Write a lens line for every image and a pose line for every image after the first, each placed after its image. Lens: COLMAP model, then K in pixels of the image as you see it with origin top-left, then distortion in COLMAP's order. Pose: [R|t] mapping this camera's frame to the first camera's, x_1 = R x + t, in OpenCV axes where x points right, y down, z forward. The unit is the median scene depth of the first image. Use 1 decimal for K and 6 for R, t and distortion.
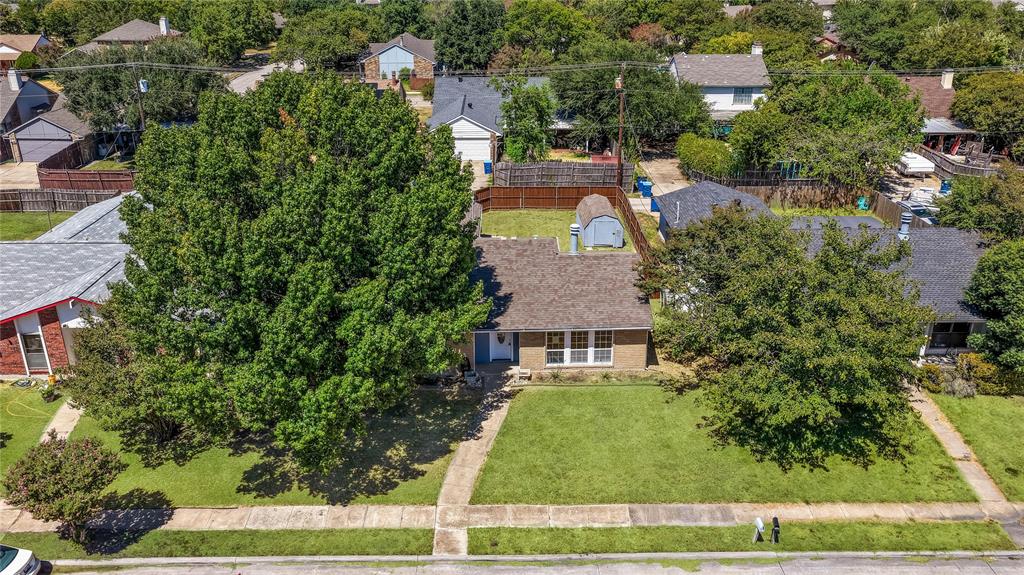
lens RADIAL K [[854.0, 0, 510.7], [0, 854.0, 286.5], [0, 0, 1]] dist [-0.014184, 0.042909]
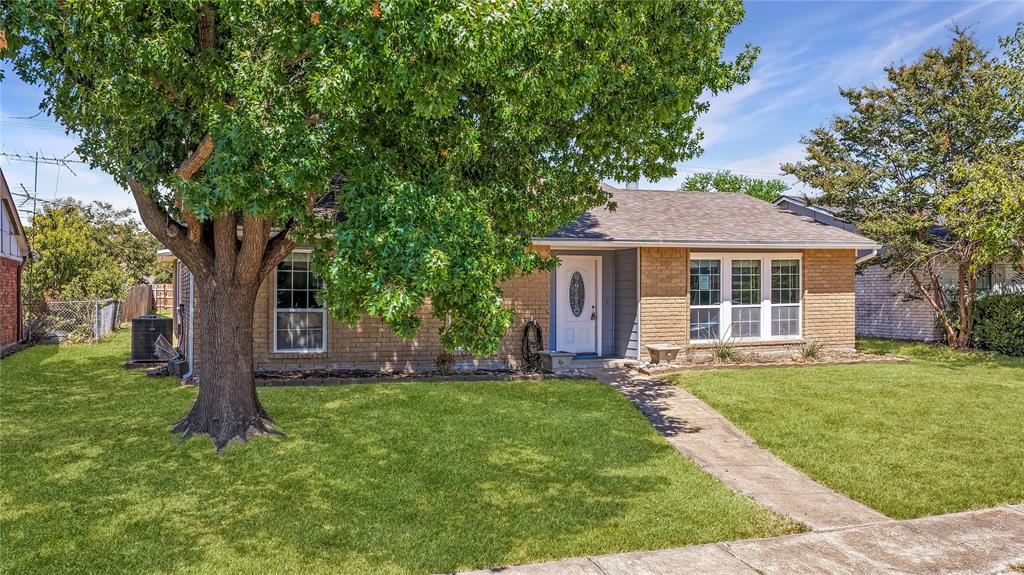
lens RADIAL K [[854.0, 0, 512.3], [0, 854.0, 286.9], [0, 0, 1]] dist [-0.014184, 0.042909]
pose [[0.932362, -0.004007, 0.361503, -0.214616], [0.138302, 0.927831, -0.346414, 0.211618], [-0.334026, 0.372980, 0.865629, 0.626975]]
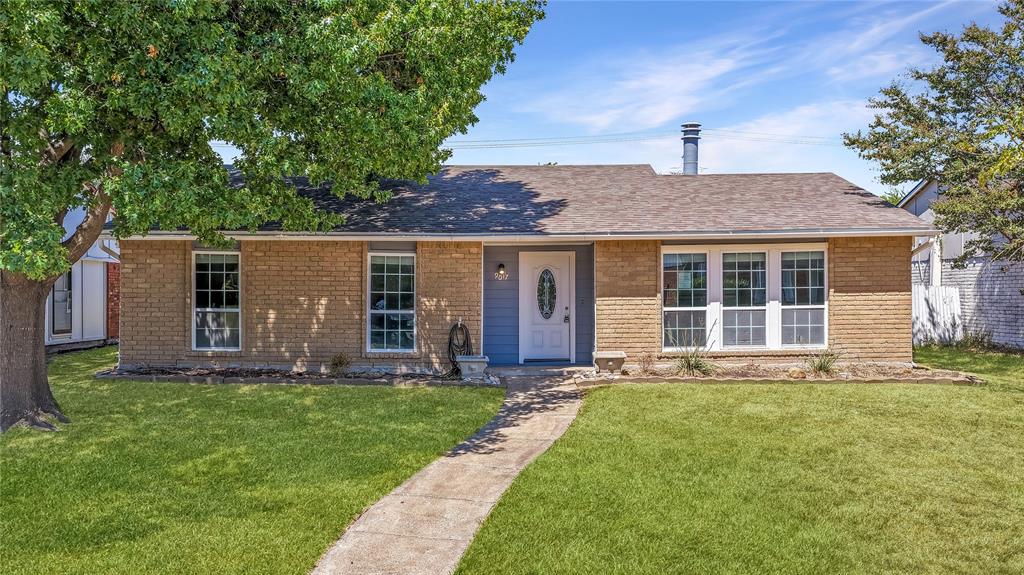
lens RADIAL K [[854.0, 0, 514.5], [0, 854.0, 289.0], [0, 0, 1]] dist [-0.014184, 0.042909]
pose [[0.999898, -0.007524, -0.012156, -0.022272], [0.002507, 0.929406, -0.369051, 0.212966], [0.014075, 0.368983, 0.929329, 0.624661]]
